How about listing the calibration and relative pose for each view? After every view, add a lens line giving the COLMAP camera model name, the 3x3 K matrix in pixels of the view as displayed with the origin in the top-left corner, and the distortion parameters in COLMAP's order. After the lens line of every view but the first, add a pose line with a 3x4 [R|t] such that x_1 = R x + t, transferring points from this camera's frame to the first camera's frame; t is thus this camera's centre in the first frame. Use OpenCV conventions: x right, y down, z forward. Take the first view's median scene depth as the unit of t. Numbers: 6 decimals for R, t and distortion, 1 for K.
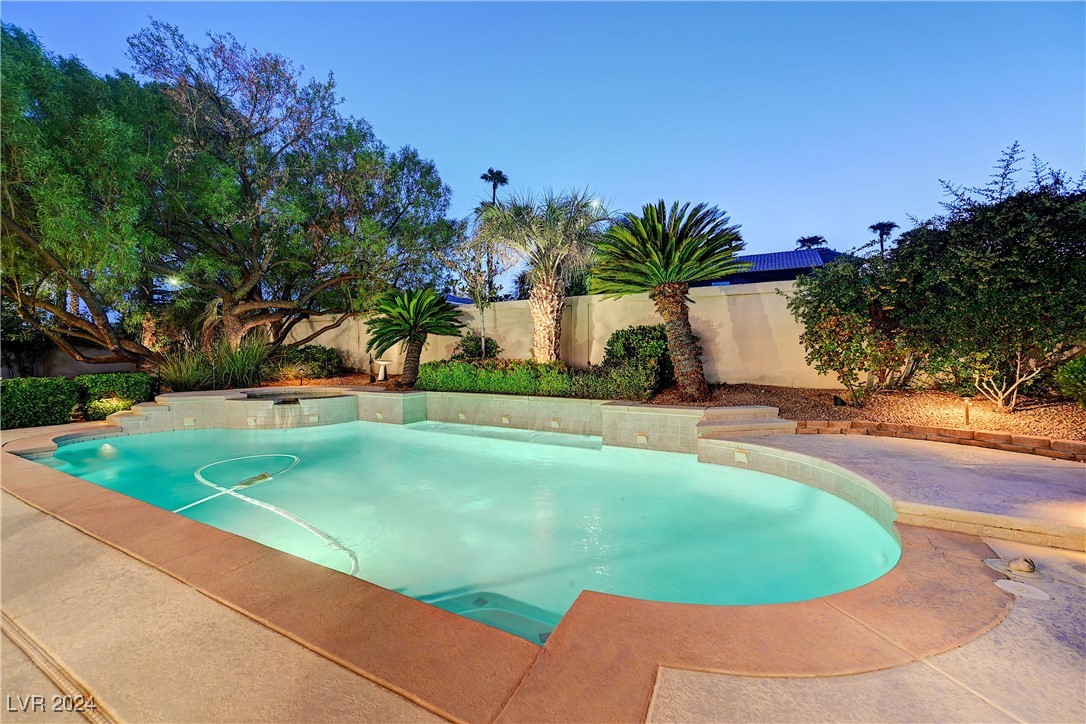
lens RADIAL K [[430.9, 0, 541.7], [0, 430.9, 360.6], [0, 0, 1]] dist [-0.000726, -0.000138]
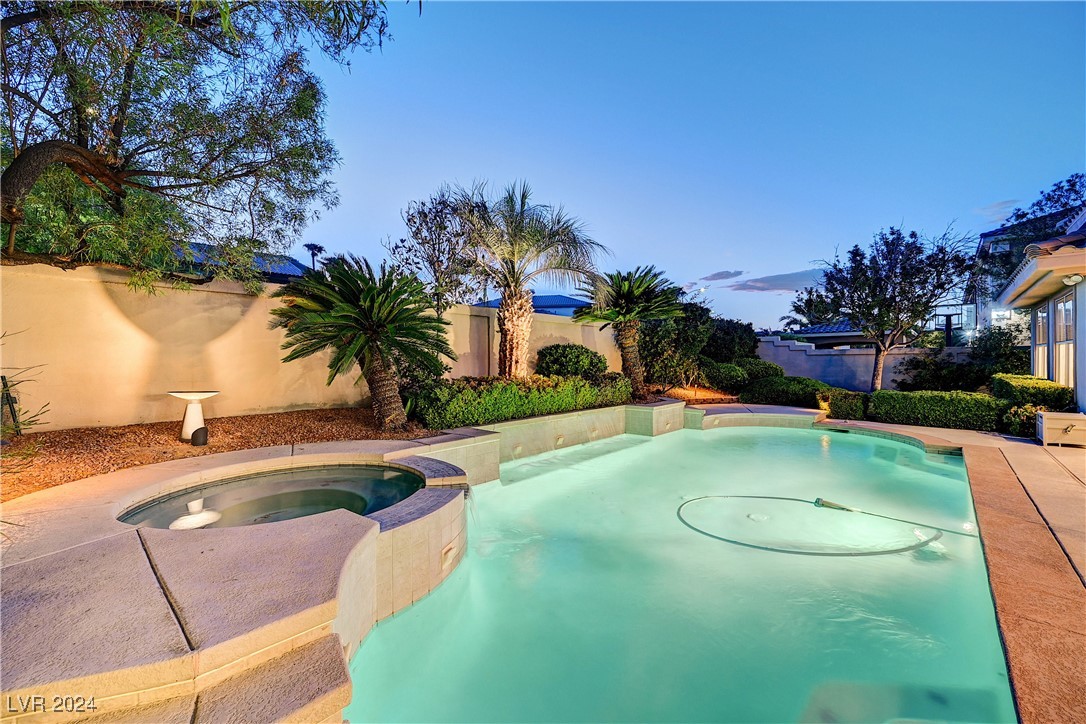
lens RADIAL K [[430.9, 0, 549.2], [0, 430.9, 368.0], [0, 0, 1]] dist [-0.000726, -0.000138]
pose [[0.243990, -0.016323, 0.969640, -1.033354], [0.014362, 0.999810, 0.013217, -0.034723], [-0.969671, 0.010701, 0.244178, 0.811784]]
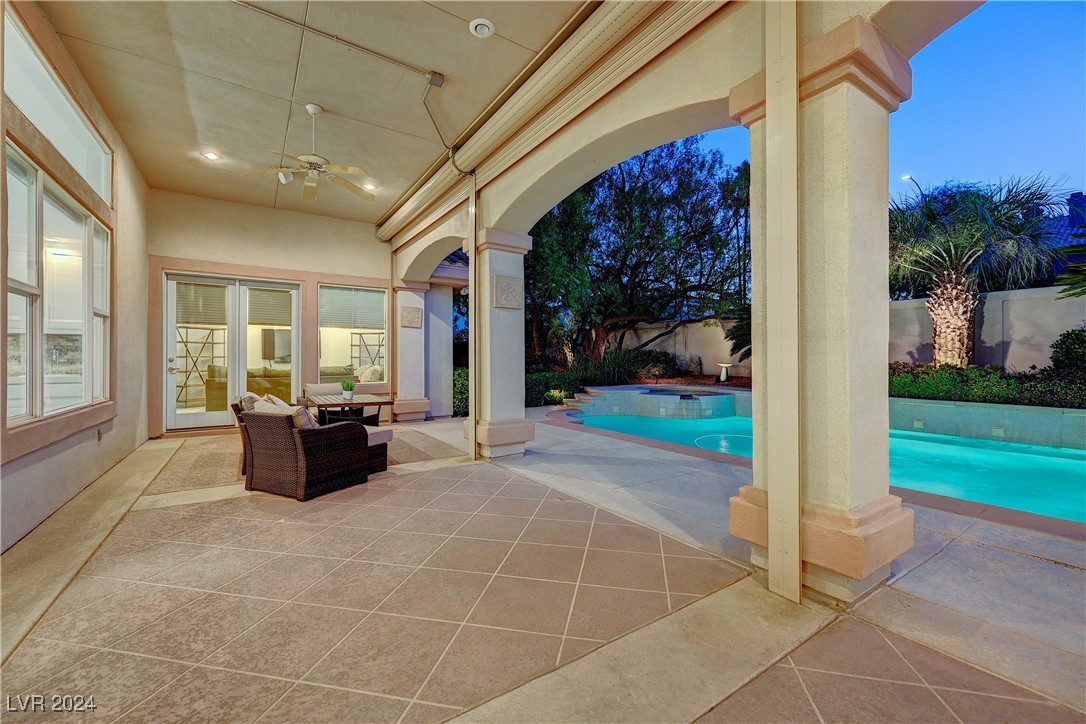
lens RADIAL K [[430.9, 0, 541.6], [0, 430.9, 359.7], [0, 0, 1]] dist [-0.000726, -0.000138]
pose [[0.886313, -0.000170, -0.463086, -0.404625], [-0.002118, 0.999988, -0.004420, -0.004448], [0.463081, 0.004899, 0.886302, -0.288341]]
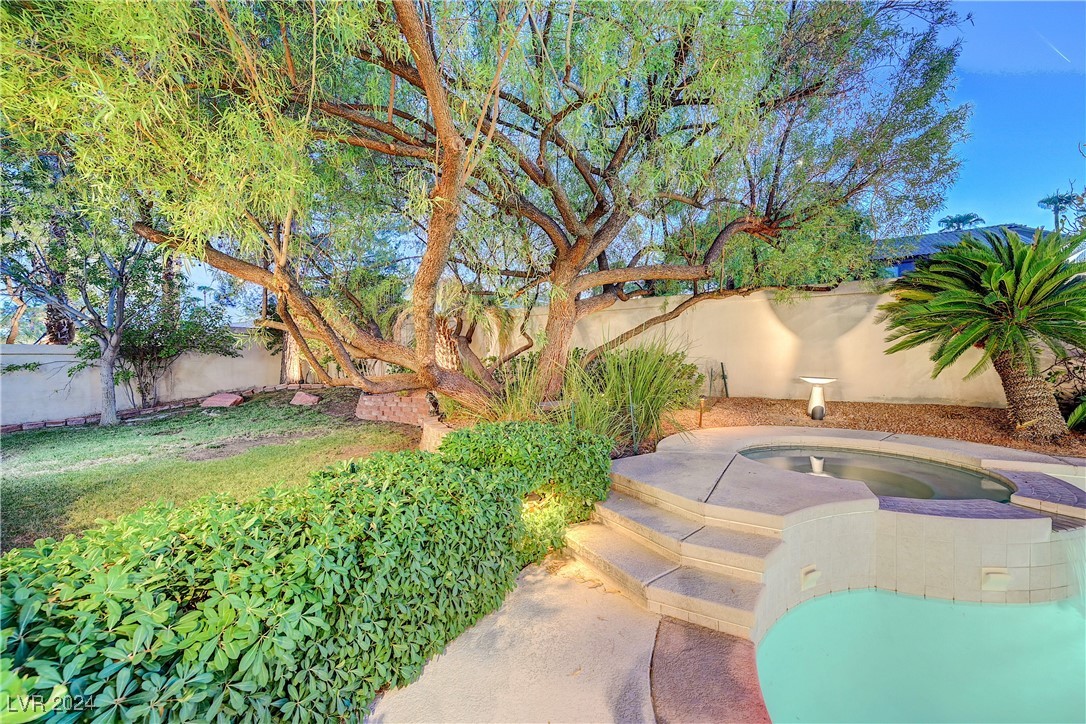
lens RADIAL K [[430.9, 0, 542.7], [0, 430.9, 366.0], [0, 0, 1]] dist [-0.000726, -0.000138]
pose [[0.998559, -0.006174, -0.053305, -1.014284], [0.006765, 0.999917, 0.010921, -0.033114], [0.053233, -0.011266, 0.998519, 0.648145]]
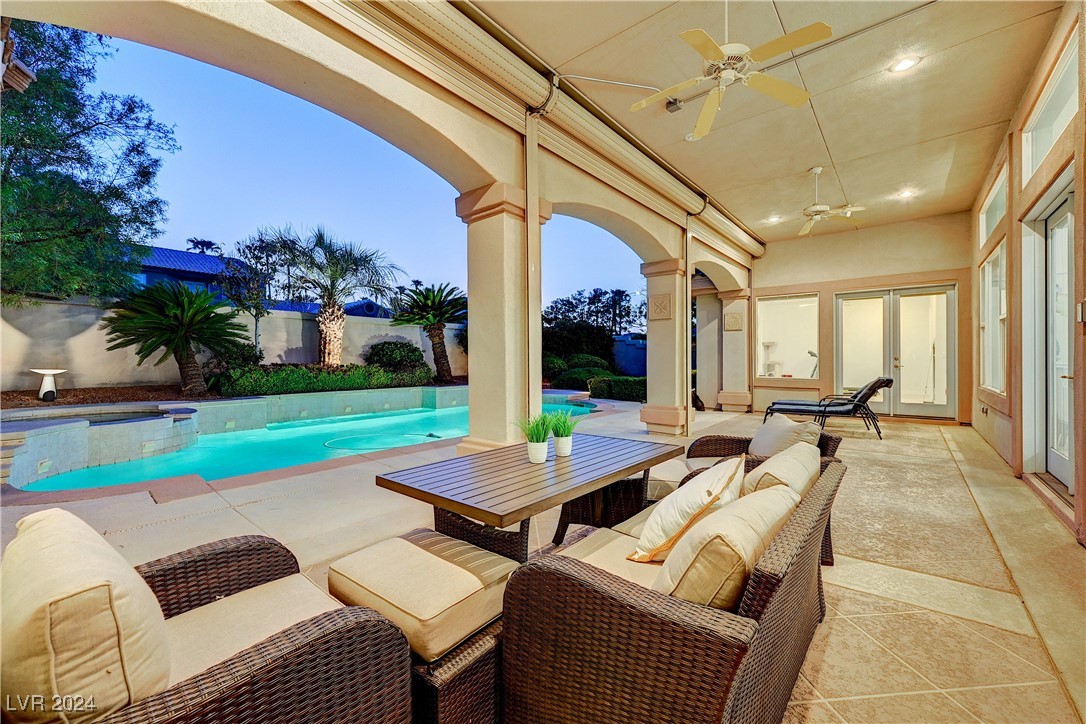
lens RADIAL K [[430.9, 0, 546.4], [0, 430.9, 358.0], [0, 0, 1]] dist [-0.000726, -0.000138]
pose [[0.197221, 0.002653, 0.980355, -1.299708], [0.010855, 0.999929, -0.004889, -0.007546], [-0.980299, 0.011606, 0.197178, 0.142235]]
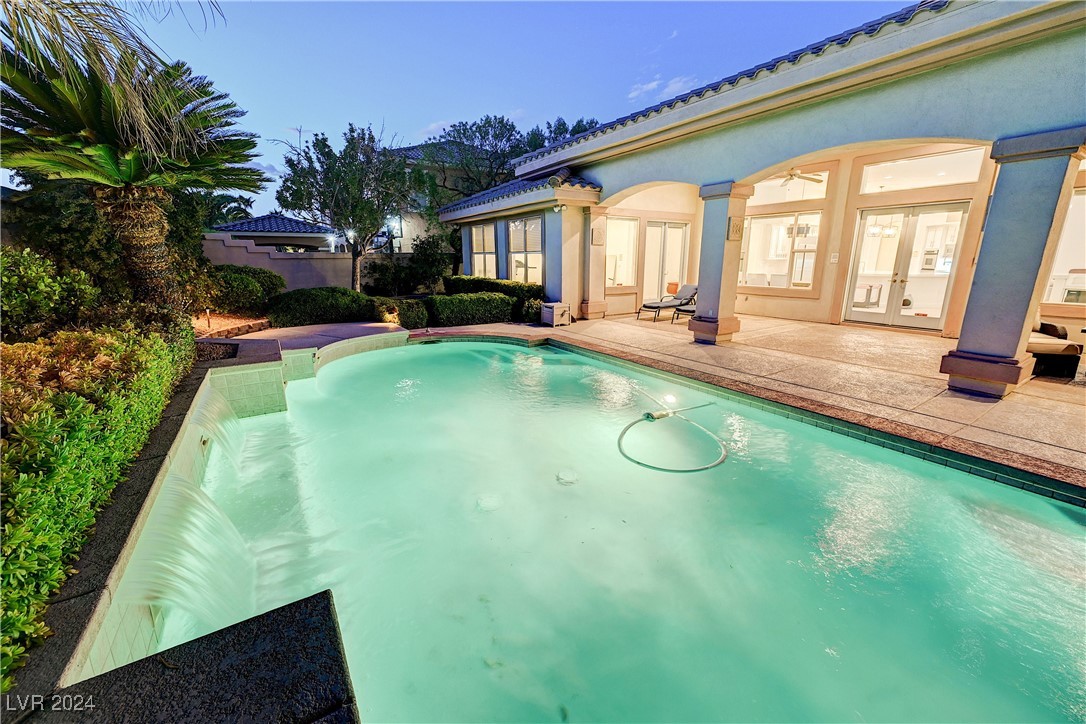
lens RADIAL K [[430.9, 0, 548.1], [0, 430.9, 357.2], [0, 0, 1]] dist [-0.000726, -0.000138]
pose [[-0.869927, -0.105327, 0.481803, -0.524569], [0.008970, 0.973388, 0.228989, -0.053890], [-0.493100, 0.203526, -0.845831, 1.139105]]
